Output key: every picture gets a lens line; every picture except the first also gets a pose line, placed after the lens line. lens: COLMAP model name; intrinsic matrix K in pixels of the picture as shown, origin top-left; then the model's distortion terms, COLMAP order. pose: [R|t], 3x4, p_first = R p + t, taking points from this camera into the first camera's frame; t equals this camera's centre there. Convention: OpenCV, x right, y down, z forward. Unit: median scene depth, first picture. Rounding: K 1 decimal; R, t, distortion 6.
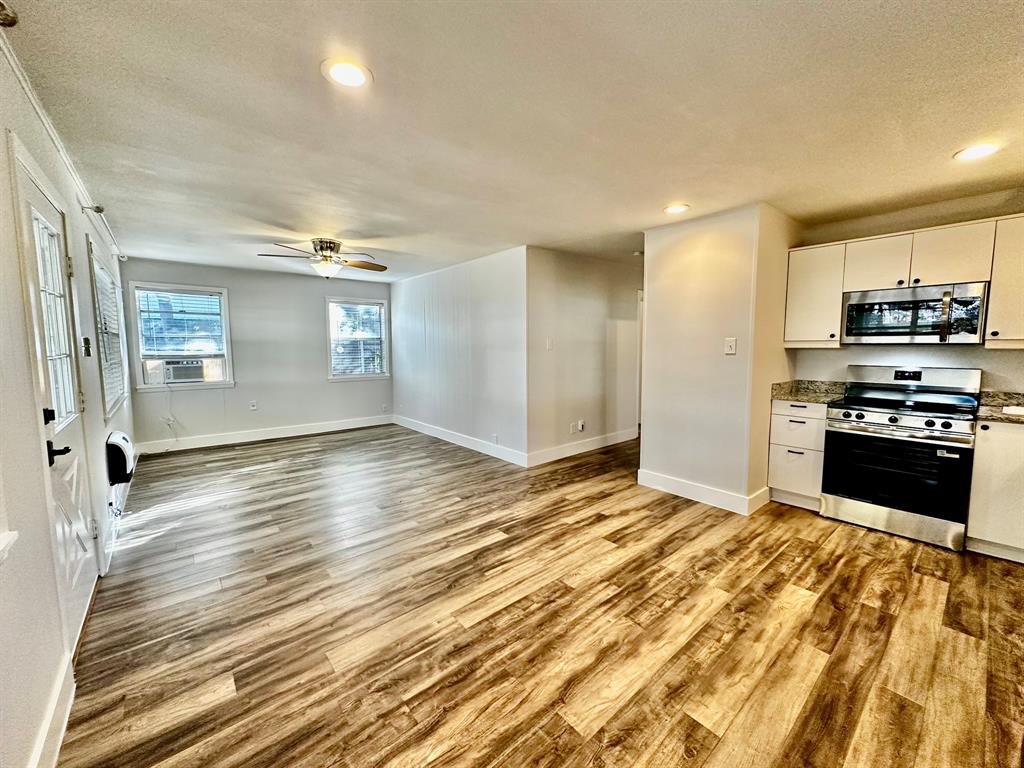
lens RADIAL K [[406.4, 0, 512.9], [0, 406.4, 380.5], [0, 0, 1]] dist [-0.001710, 0.000390]
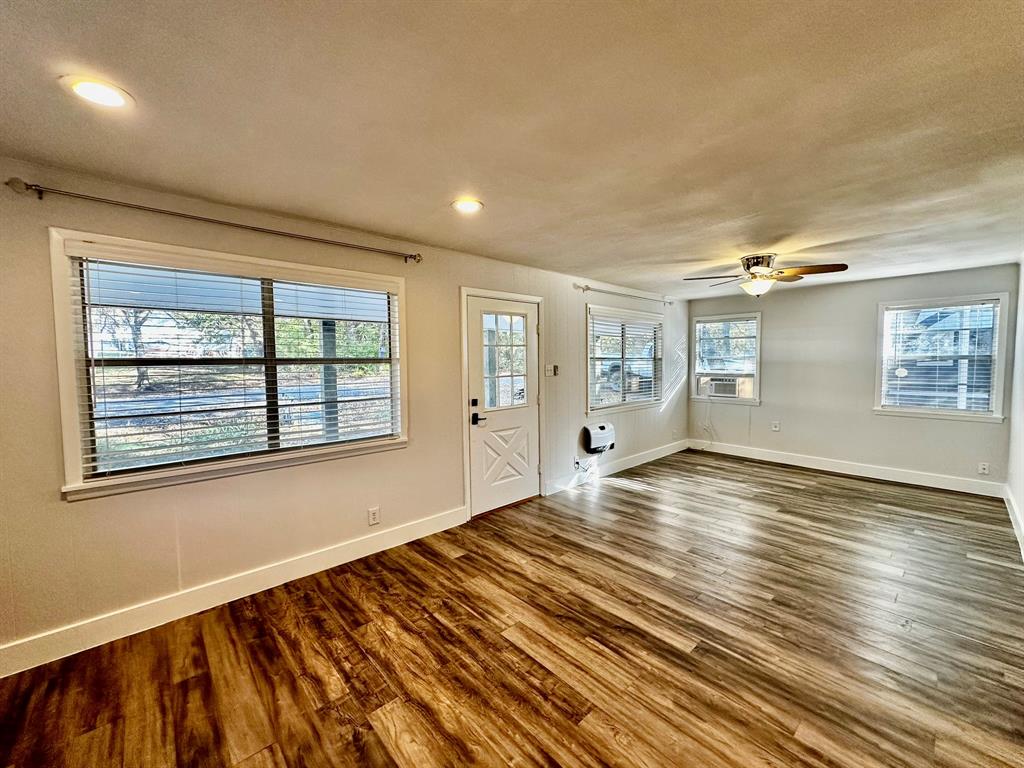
lens RADIAL K [[406.4, 0, 512.9], [0, 406.4, 380.5], [0, 0, 1]] dist [-0.001710, 0.000390]
pose [[0.032906, 0.049887, -0.998213, 0.751430], [-0.079455, 0.995723, 0.047143, -0.105812], [0.996295, 0.077762, 0.036729, 0.732782]]
